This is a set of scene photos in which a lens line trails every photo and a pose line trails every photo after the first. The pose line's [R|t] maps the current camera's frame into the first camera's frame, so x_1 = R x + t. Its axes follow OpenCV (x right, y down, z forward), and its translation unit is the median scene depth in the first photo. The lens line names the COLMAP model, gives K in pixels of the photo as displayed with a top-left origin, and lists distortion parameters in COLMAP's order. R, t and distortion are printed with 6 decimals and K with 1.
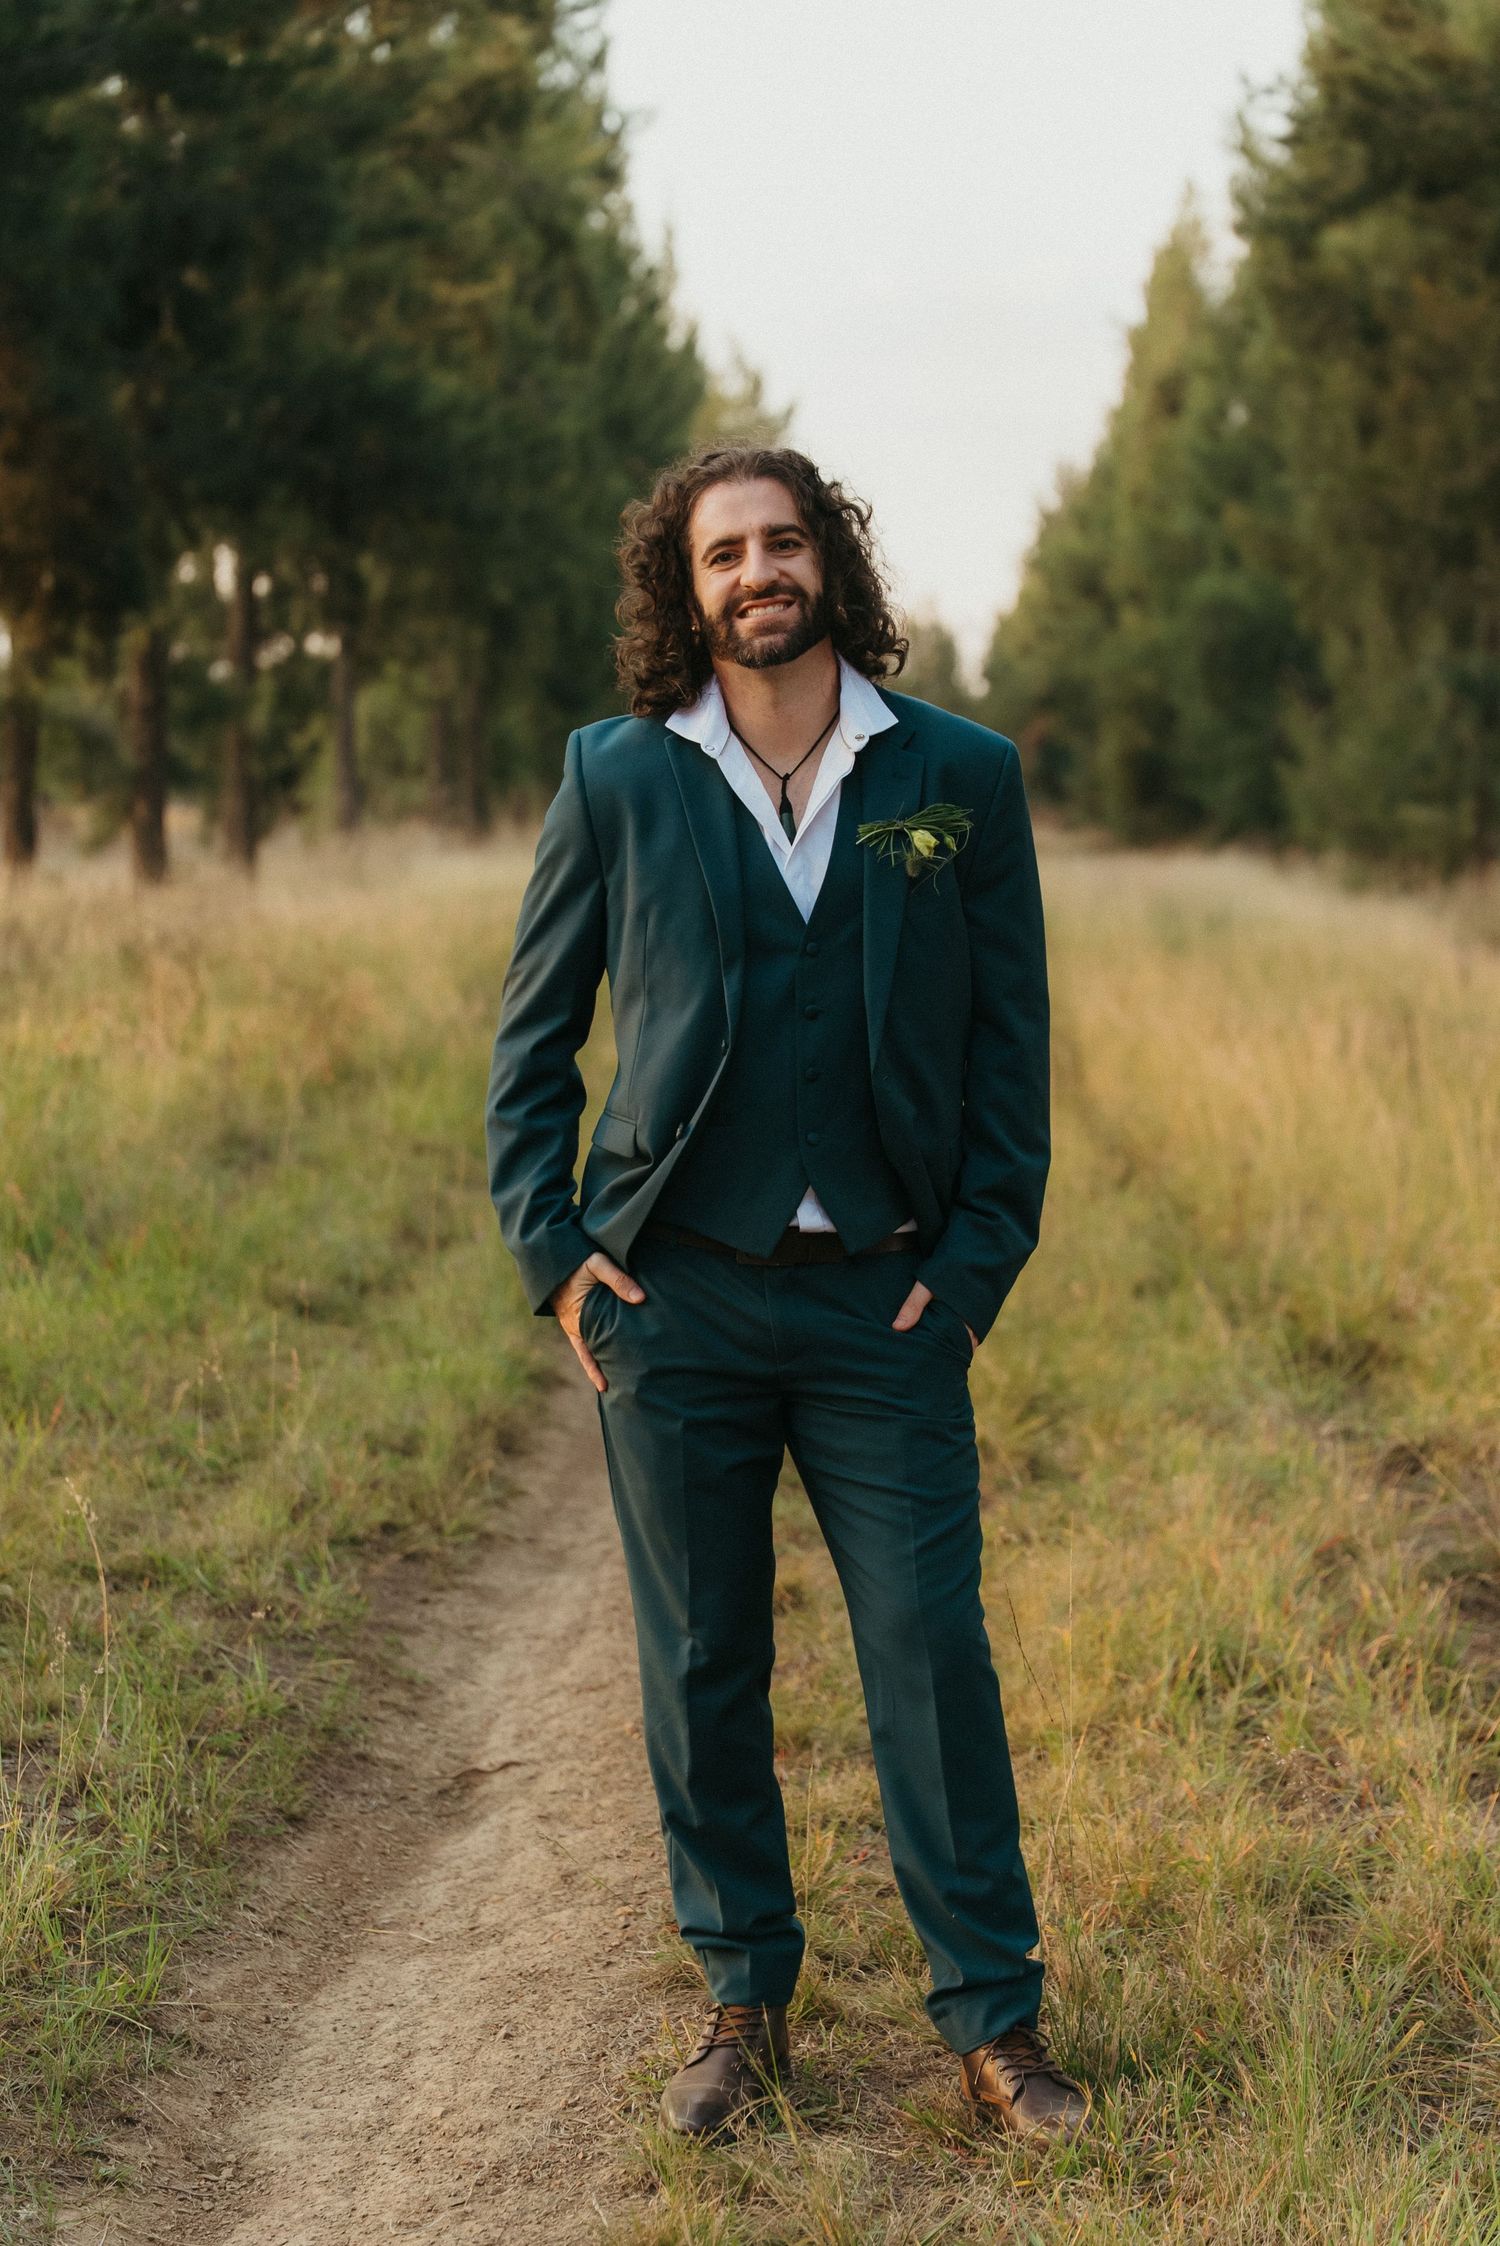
lens RADIAL K [[4515.6, 0, 812.1], [0, 4515.6, 1125.7], [0, 0, 1]] dist [0.096394, -0.177978]
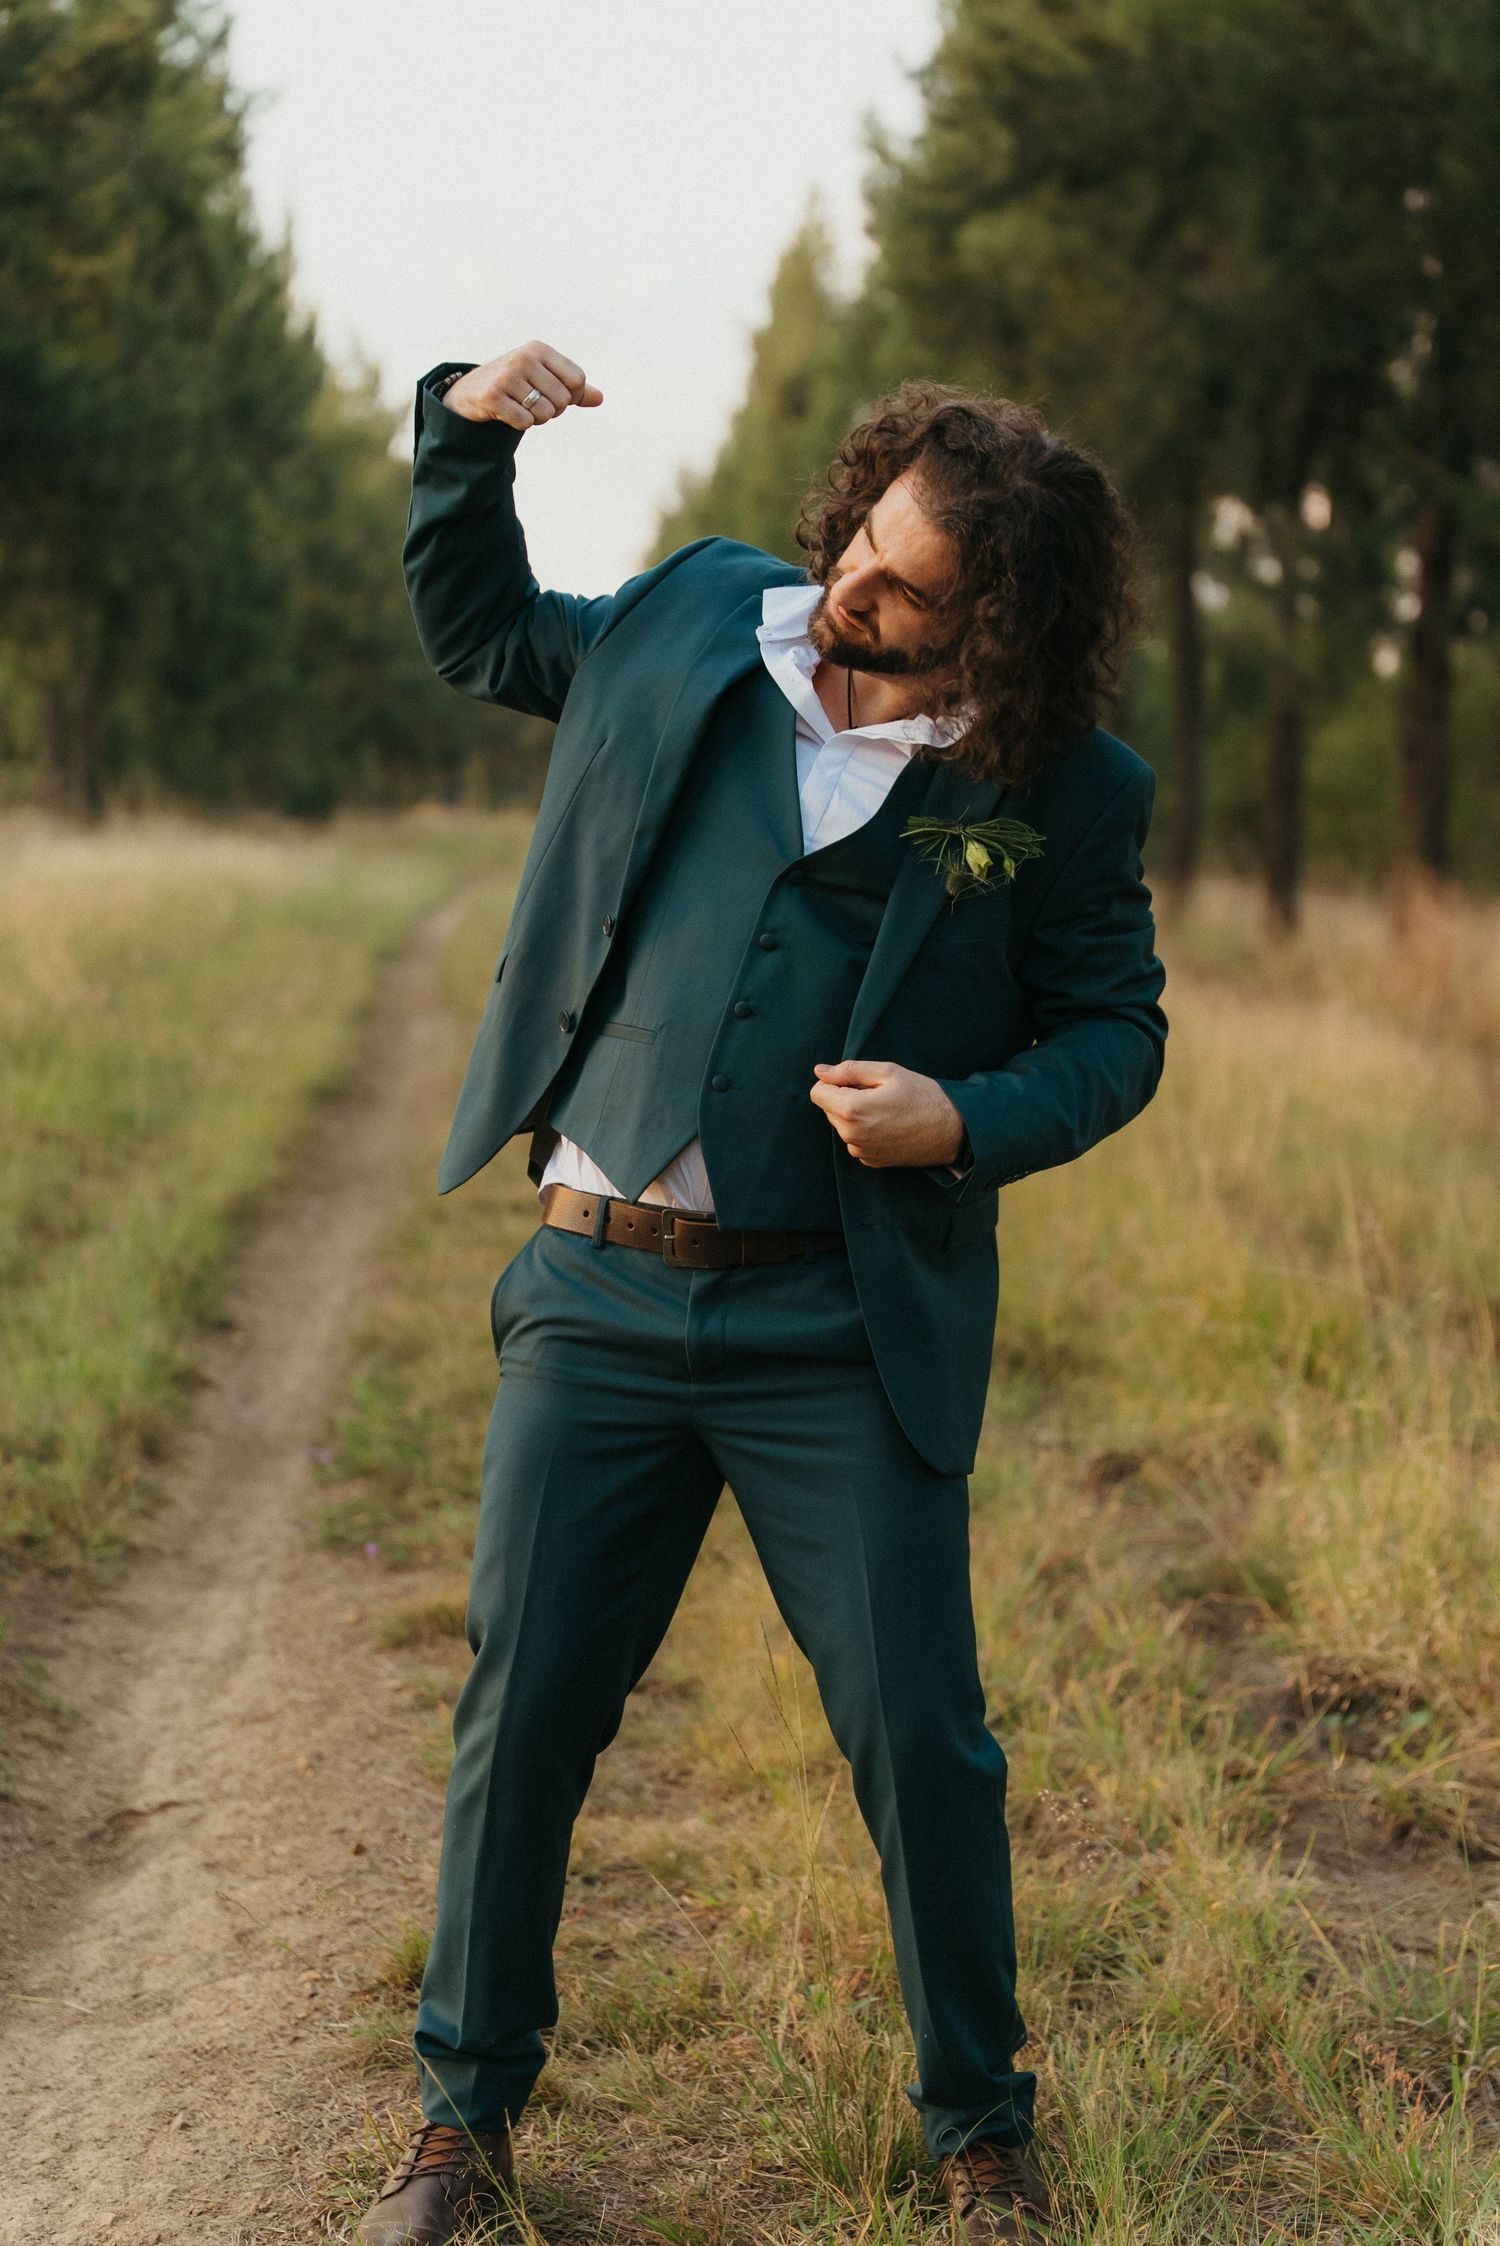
lens RADIAL K [[4515.6, 0, 812.1], [0, 4515.6, 1125.7], [0, 0, 1]] dist [0.096394, -0.177978]
pose [[0.996221, 0.011510, 0.086093, -0.012296], [-0.011470, 0.999934, -0.000959, 0.003079], [-0.086098, -0.000032, 0.996287, 0.057129]]
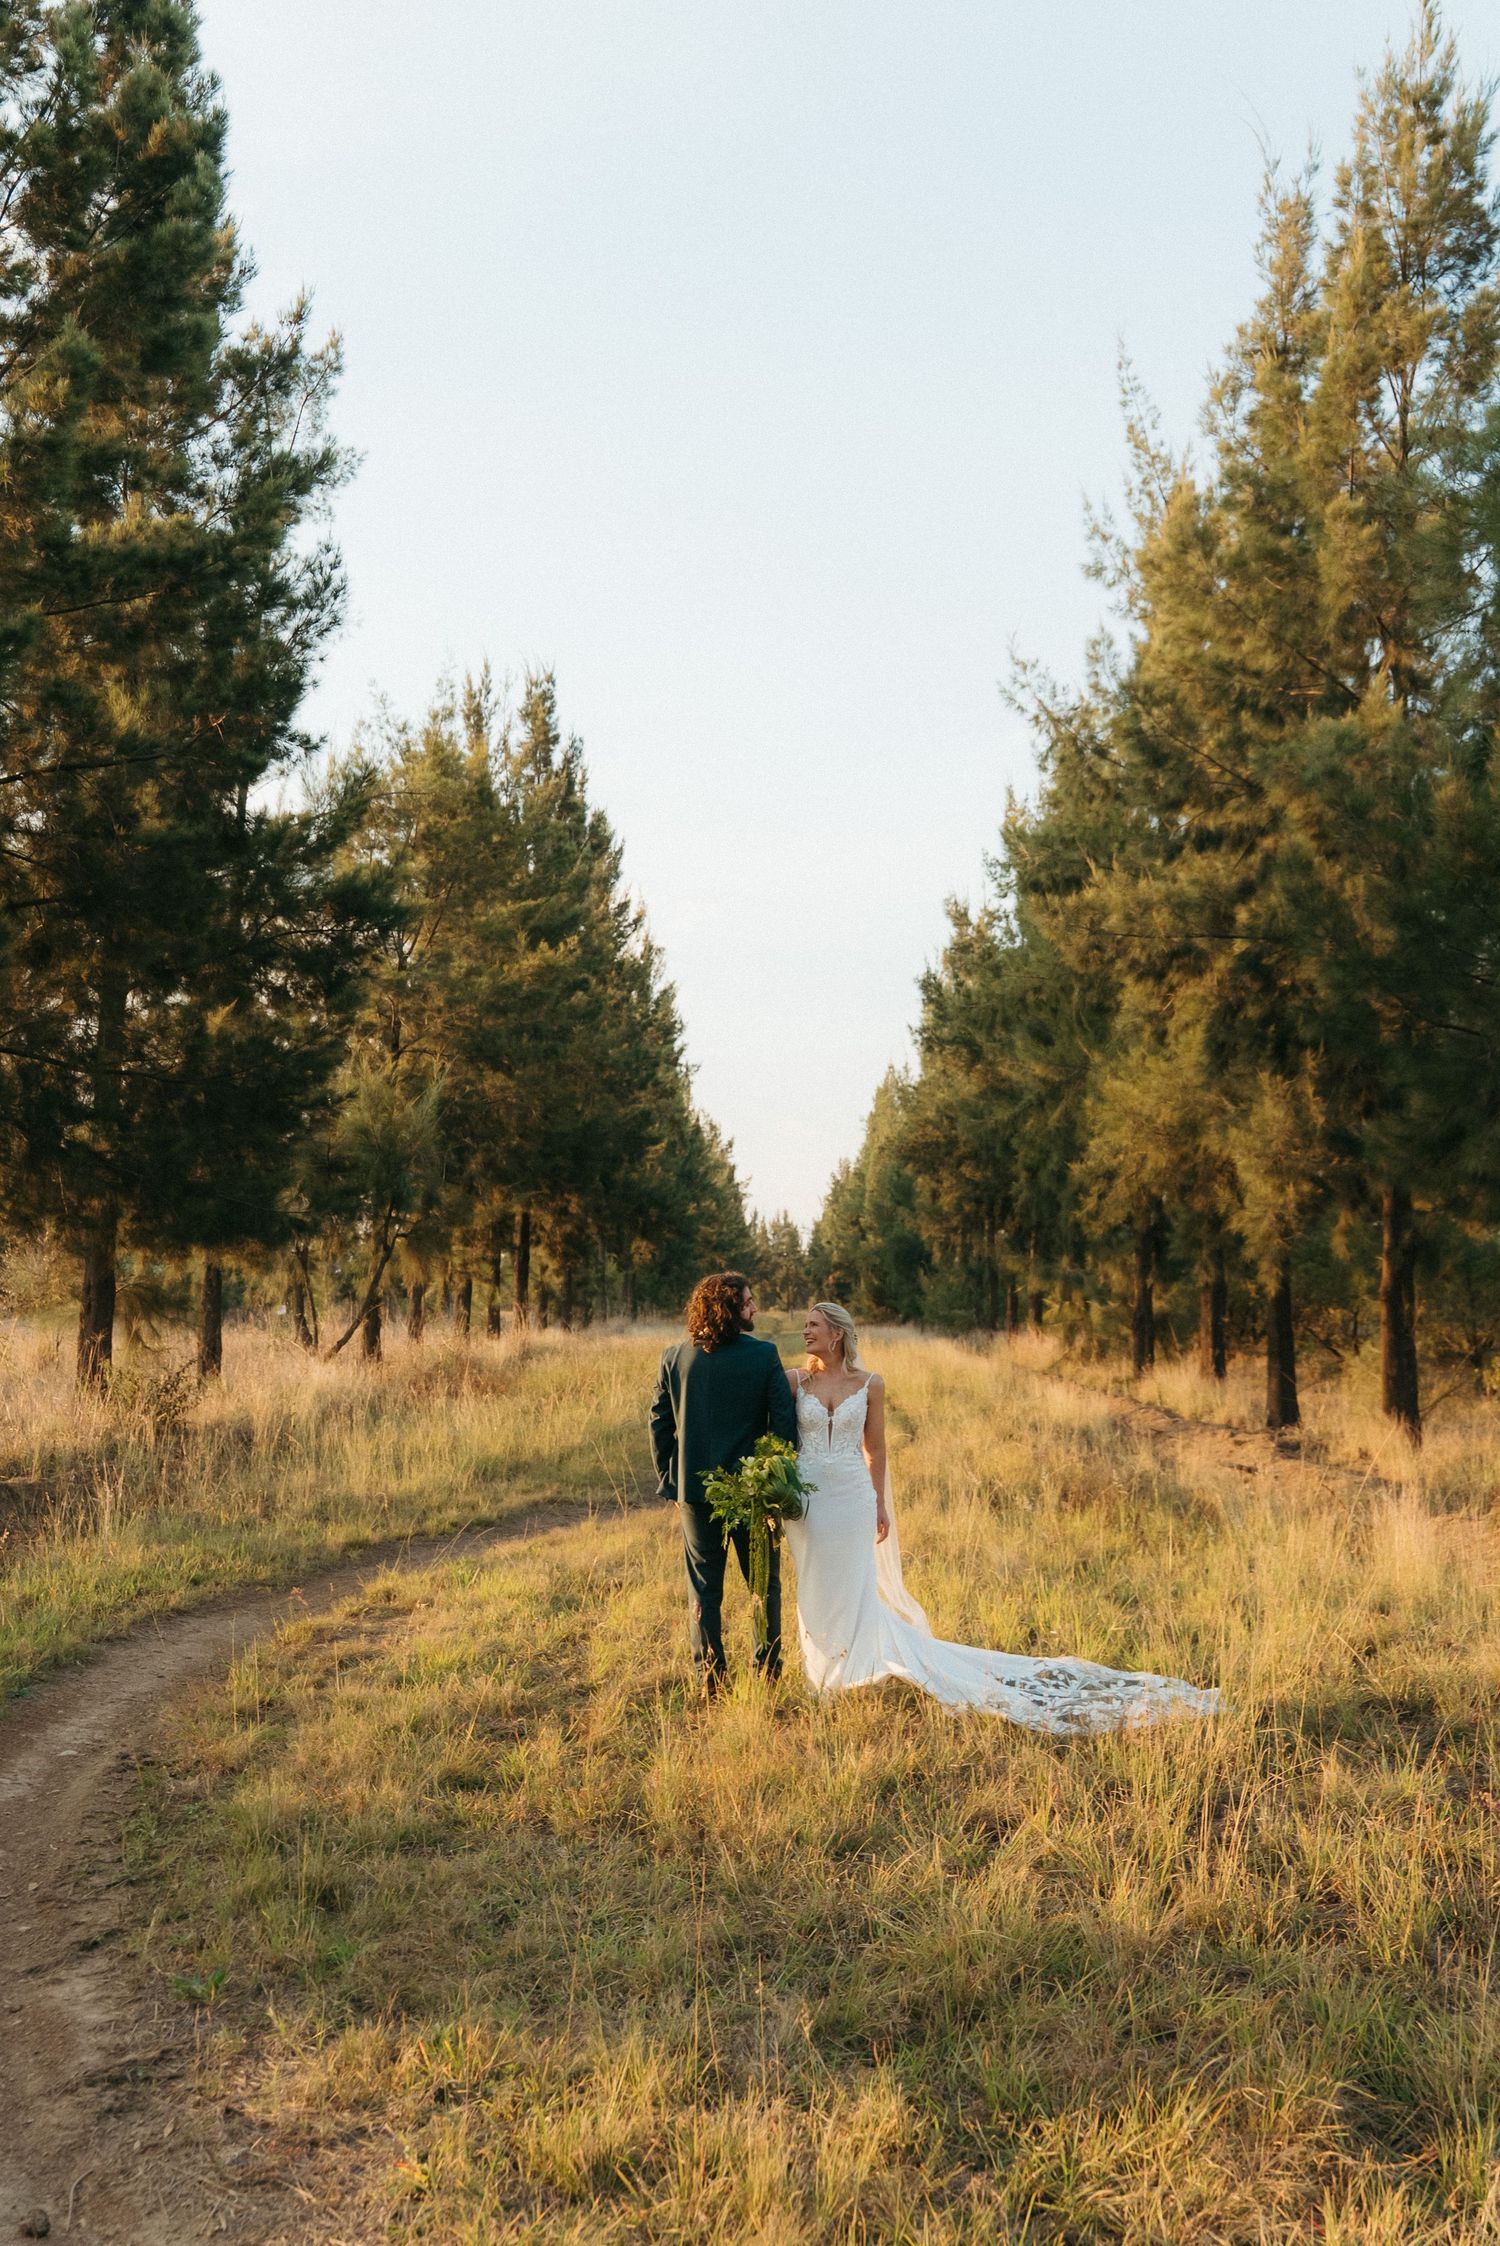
lens RADIAL K [[2130.2, 0, 750.0], [0, 2130.2, 1123.0], [0, 0, 1]] dist [0.000110, -0.000049]
pose [[0.999920, -0.000510, 0.012604, -0.155911], [0.002432, 0.988235, -0.152923, 0.137363], [-0.012377, 0.152942, 0.988158, -2.463746]]
